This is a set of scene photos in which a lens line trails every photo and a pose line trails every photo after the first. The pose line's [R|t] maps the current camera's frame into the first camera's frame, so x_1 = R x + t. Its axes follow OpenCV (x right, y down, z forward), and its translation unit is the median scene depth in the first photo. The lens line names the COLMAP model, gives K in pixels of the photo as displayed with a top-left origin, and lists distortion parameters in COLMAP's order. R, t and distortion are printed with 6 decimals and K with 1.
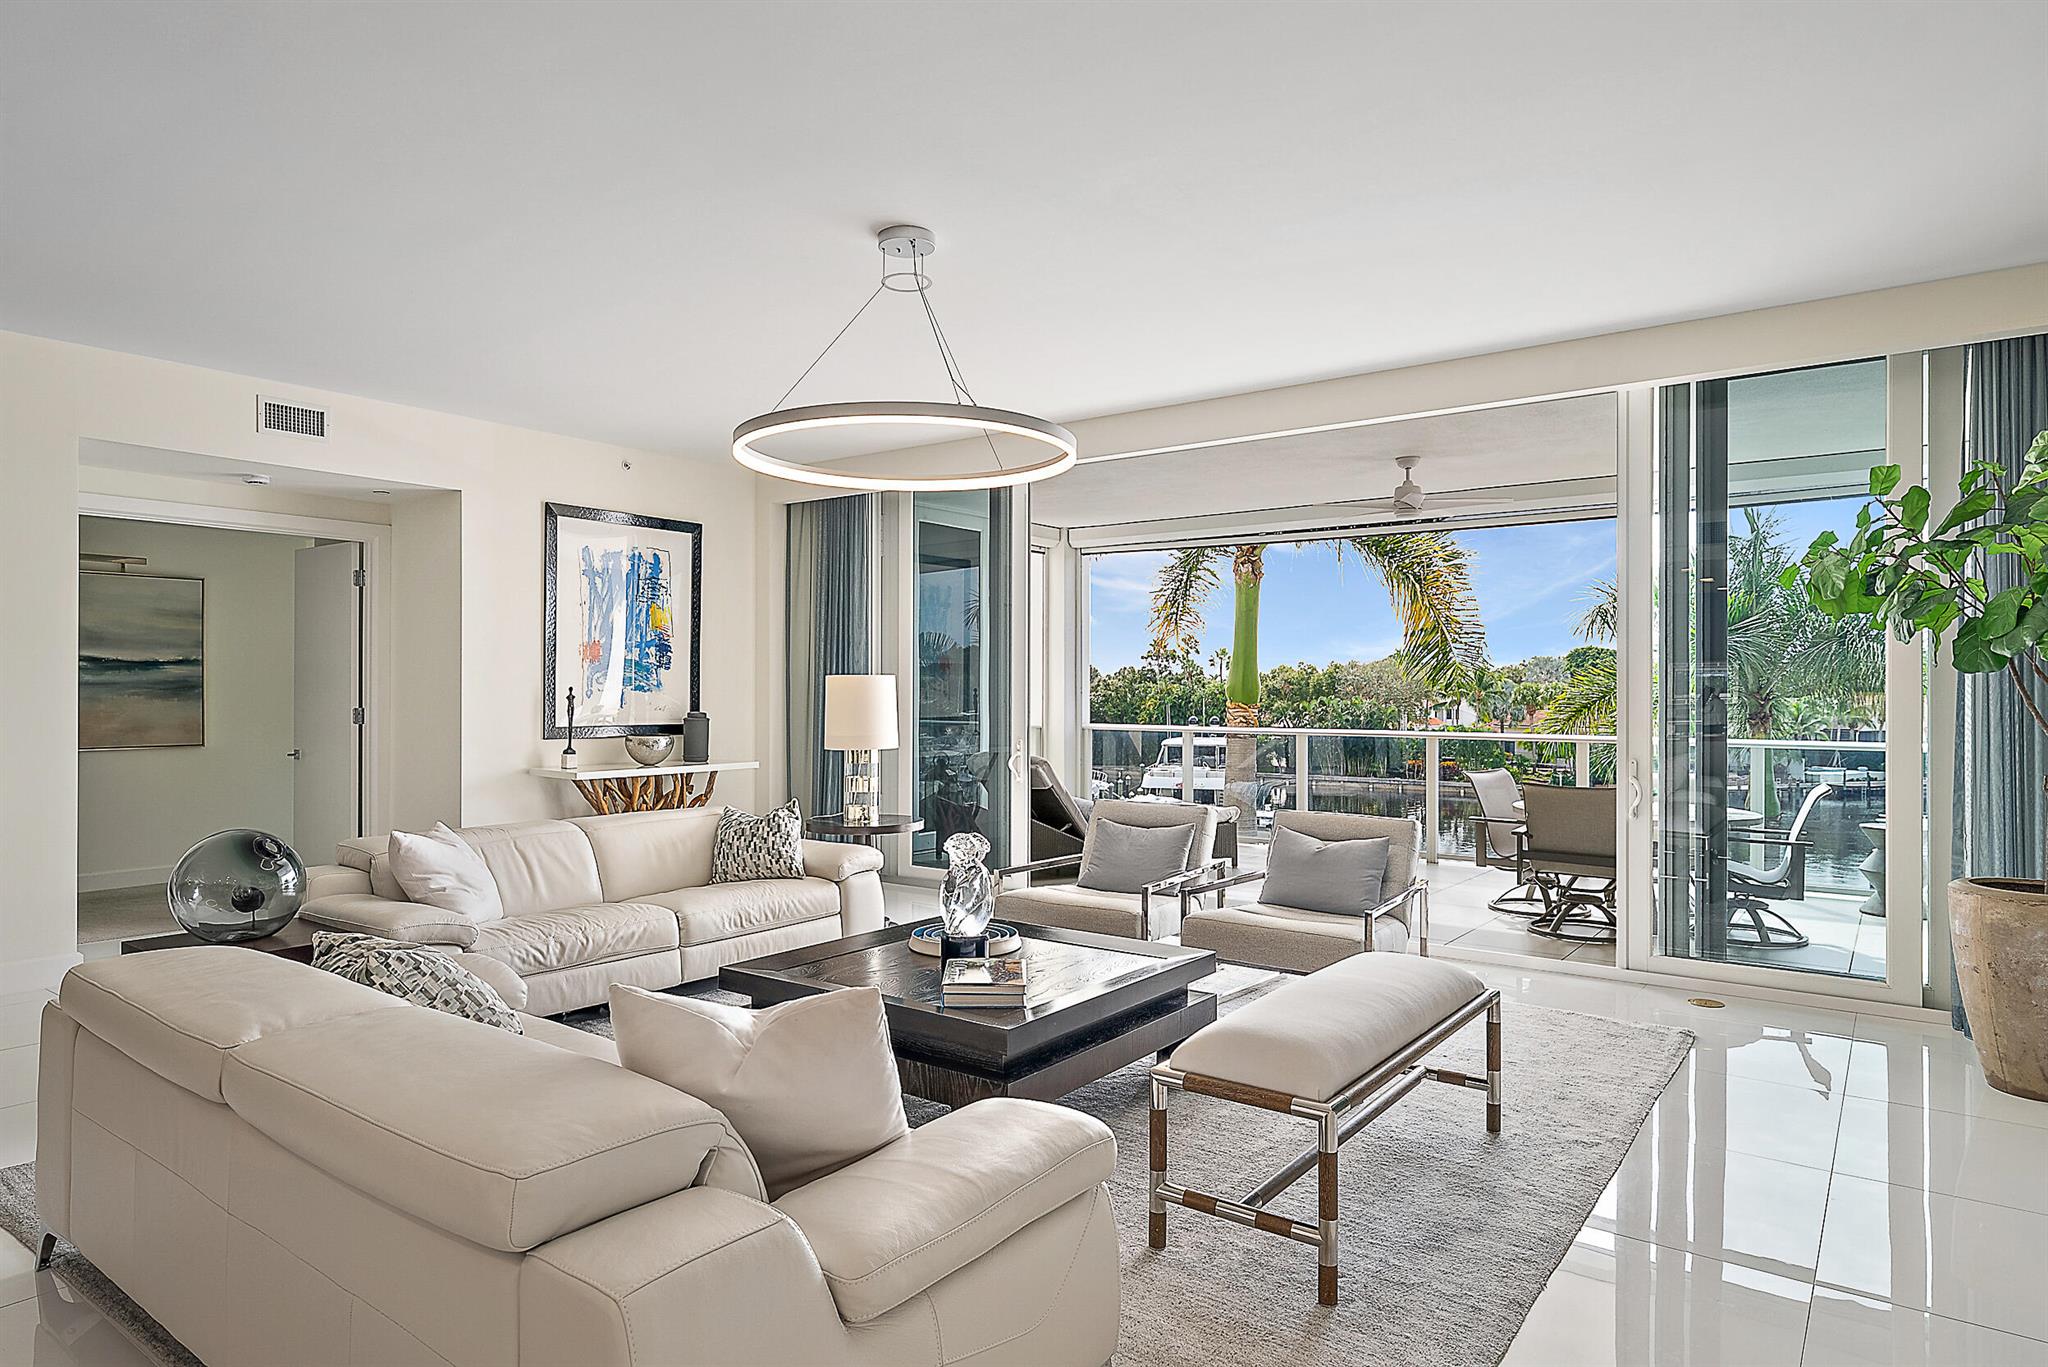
lens RADIAL K [[1190.0, 0, 1014.4], [0, 1190.0, 694.7], [0, 0, 1]] dist [-0.000300, 0.001291]
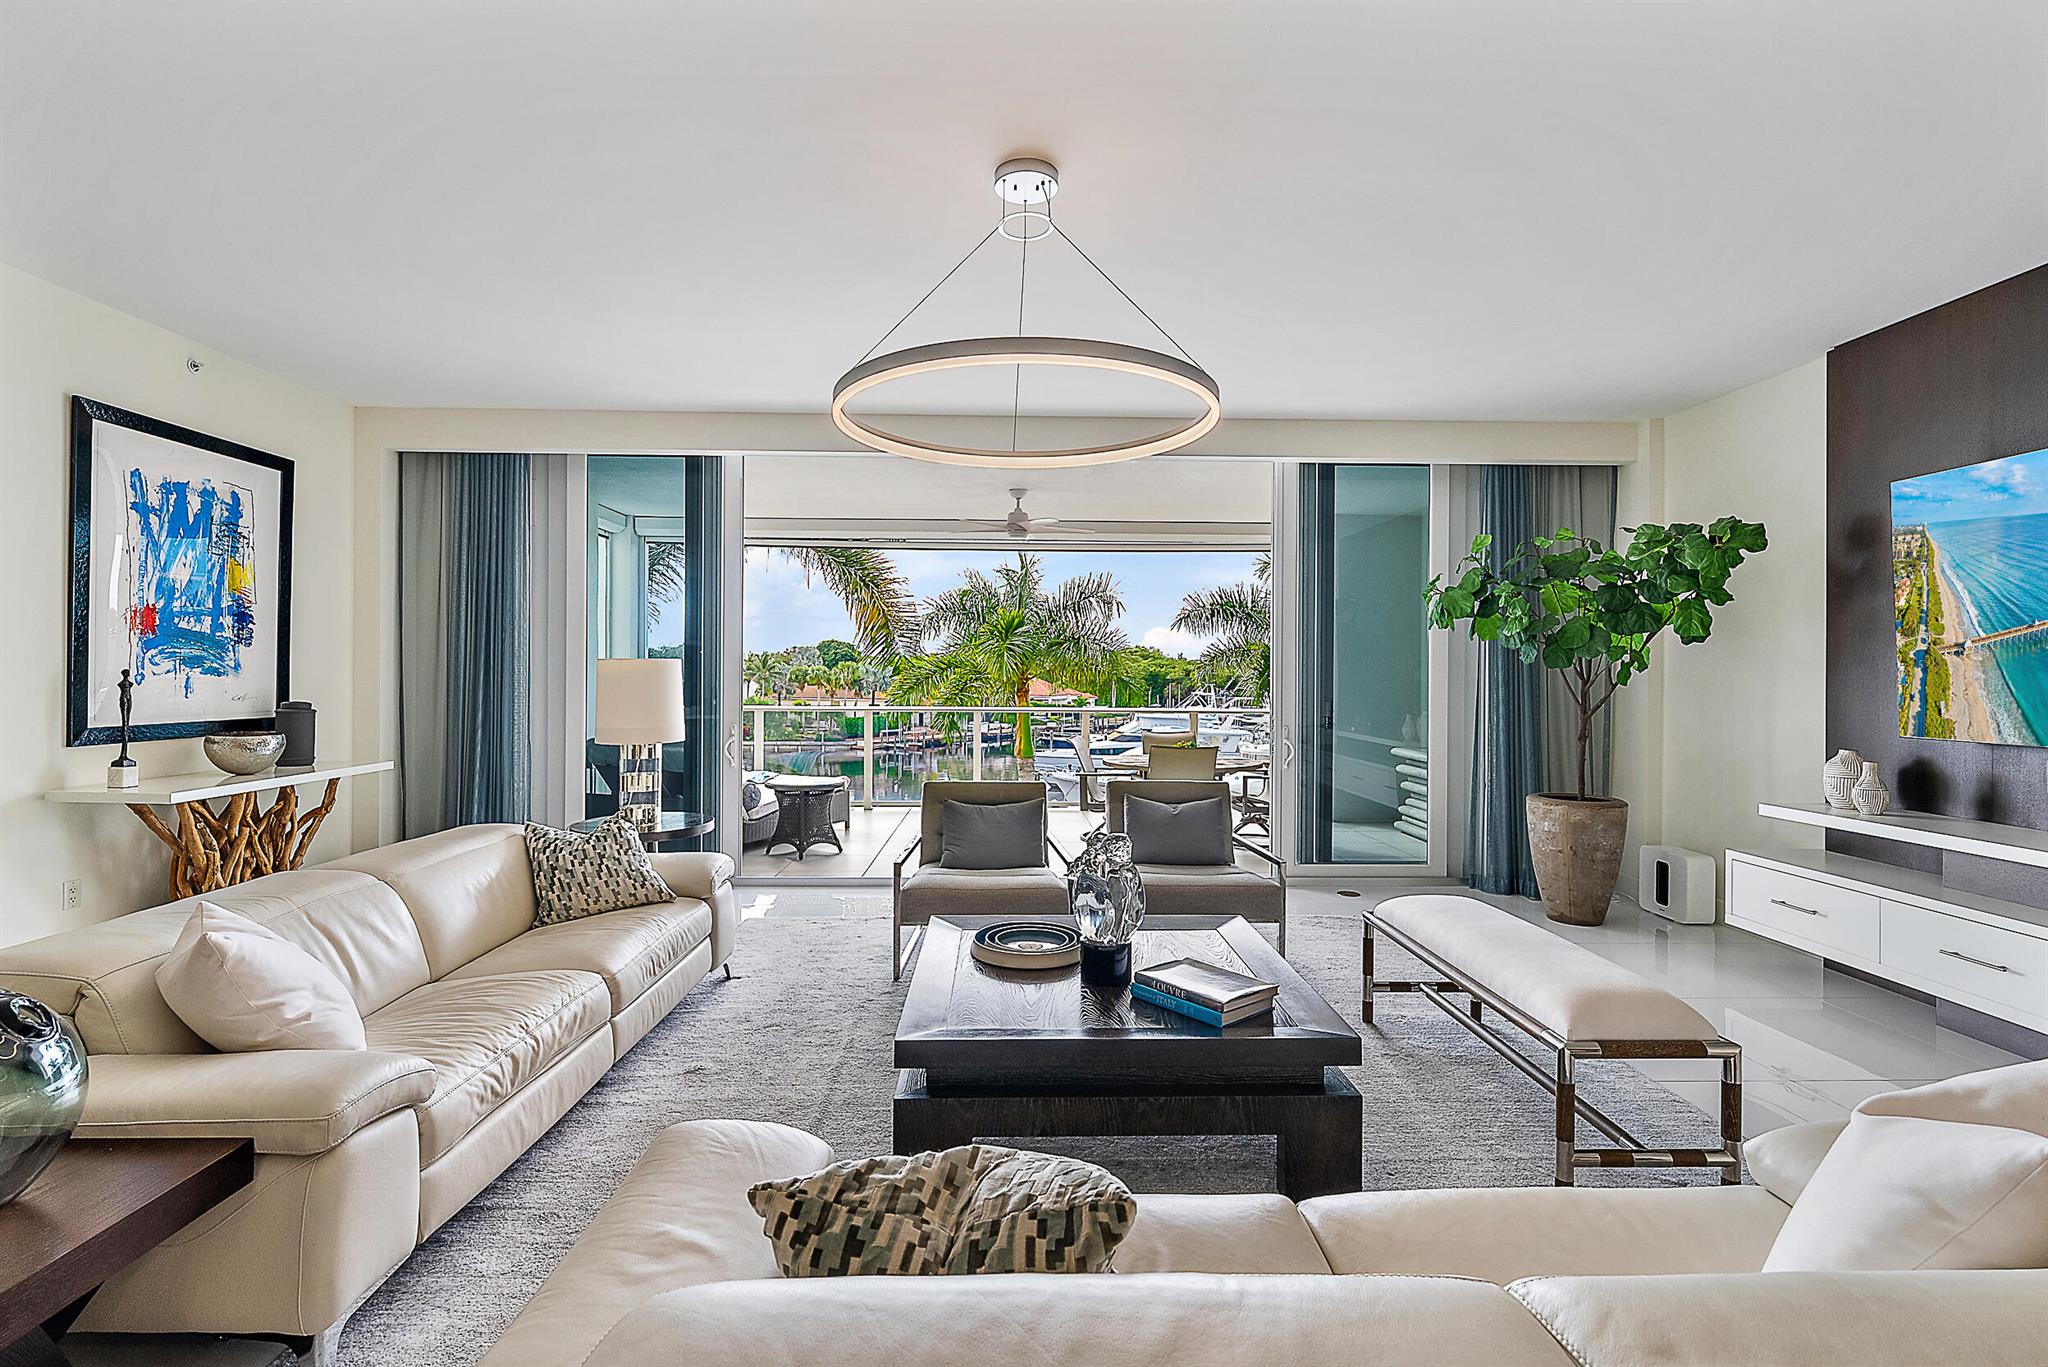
lens RADIAL K [[925.6, 0, 1027.0], [0, 925.6, 674.5], [0, 0, 1]] dist [-0.000576, -0.001253]
pose [[0.783862, 0.001897, 0.620933, -0.293565], [-0.001996, 0.999998, -0.000535, -0.004282], [-0.620932, -0.000820, 0.783864, 0.251986]]
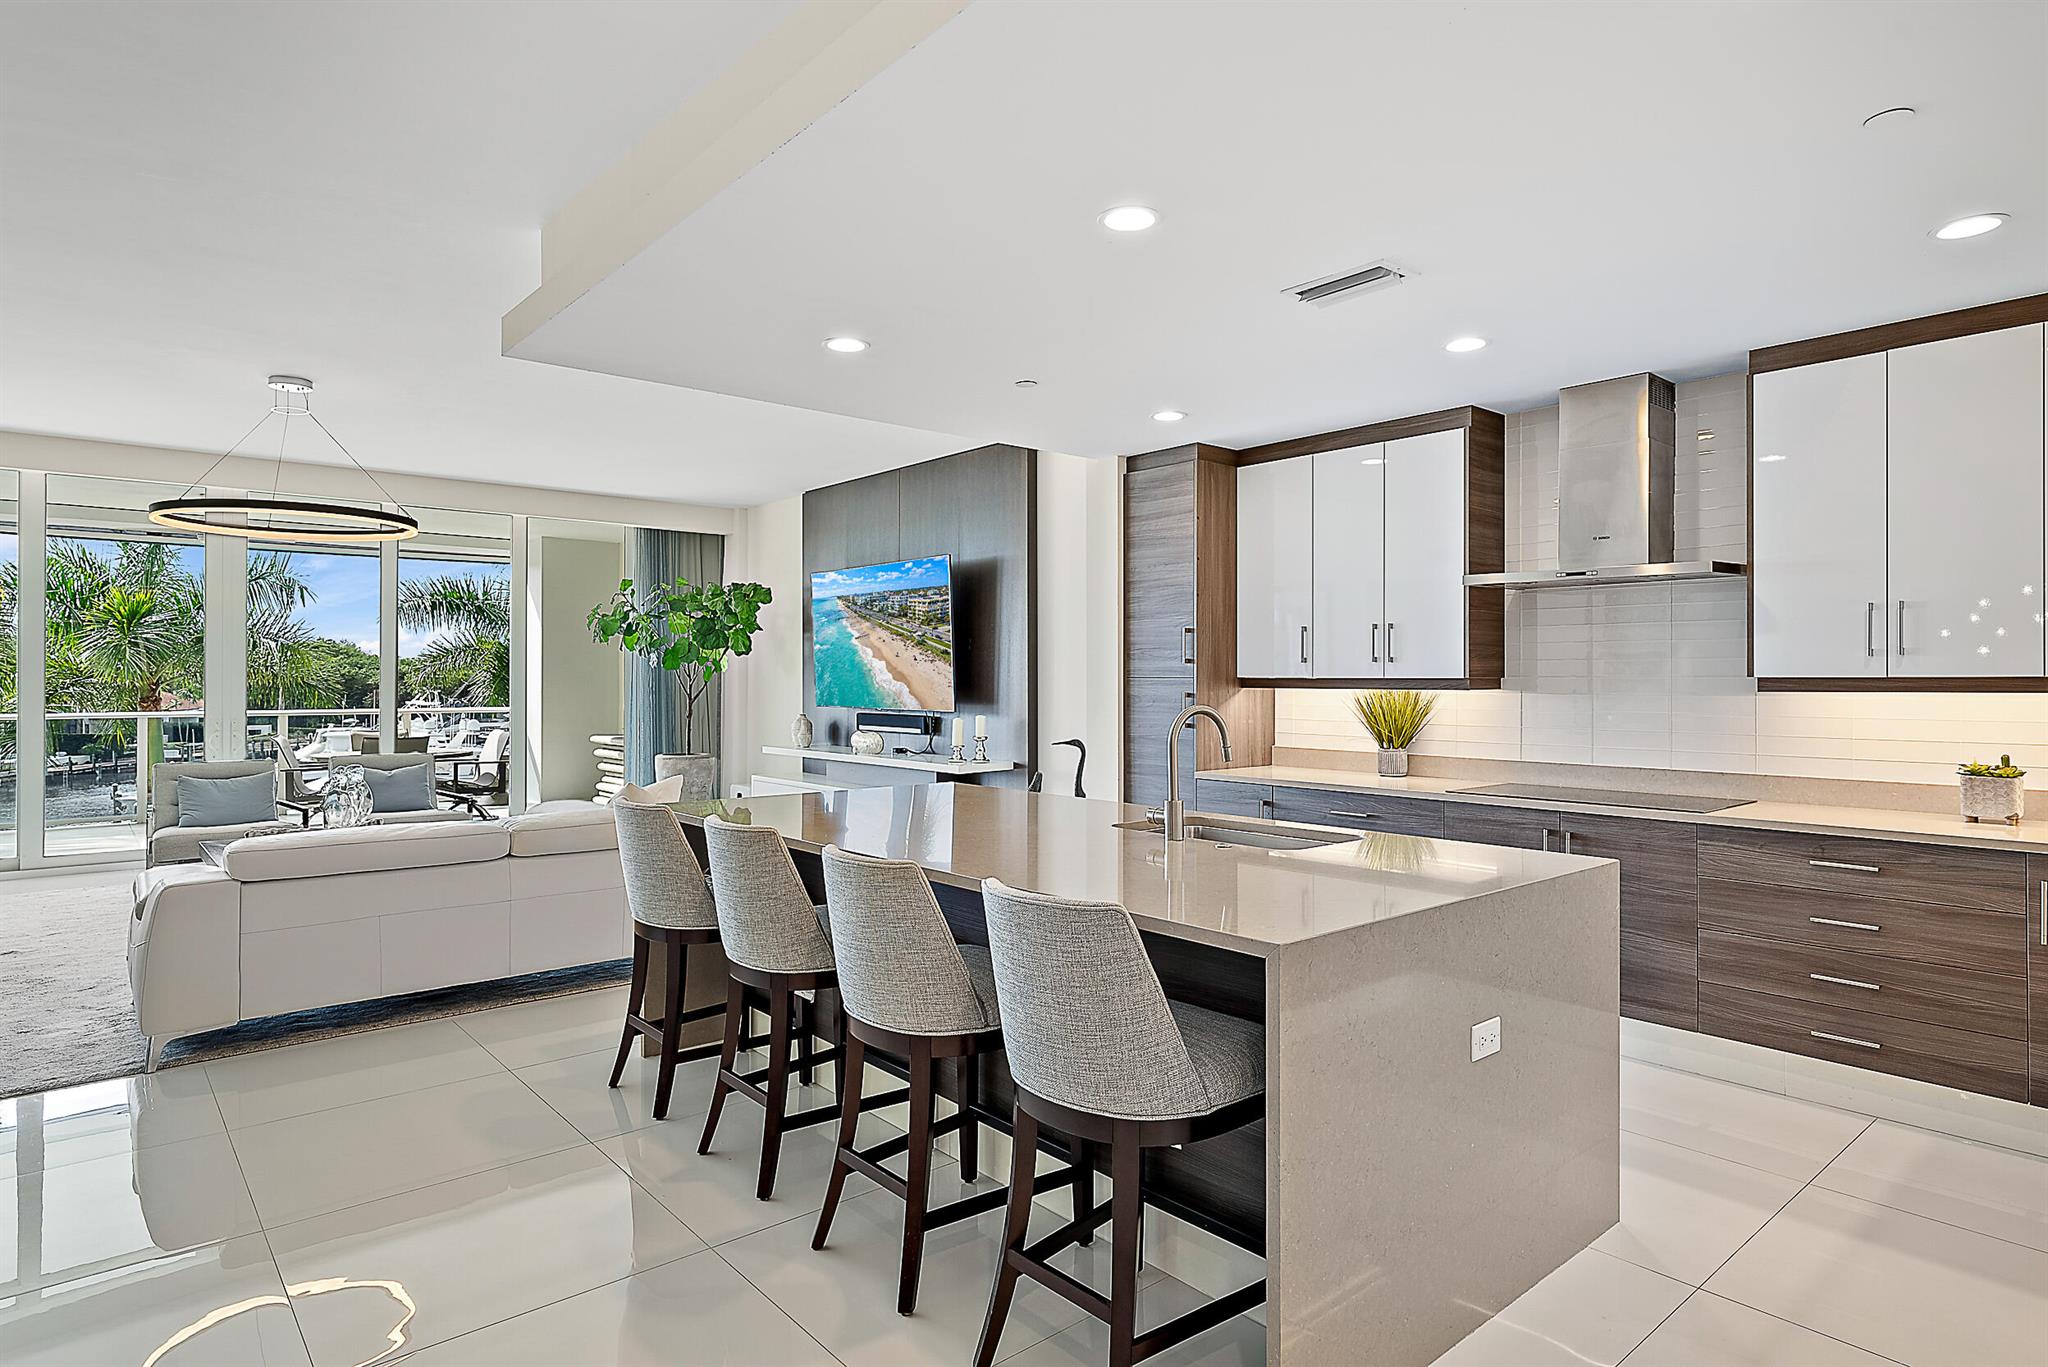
lens RADIAL K [[1132.8, 0, 1034.1], [0, 1132.8, 677.1], [0, 0, 1]] dist [0.006780, 0.000026]
pose [[0.218810, 0.001682, 0.975766, -0.732660], [0.001169, 0.999997, -0.001986, 0.000772], [-0.975767, 0.001576, 0.218807, -0.143407]]
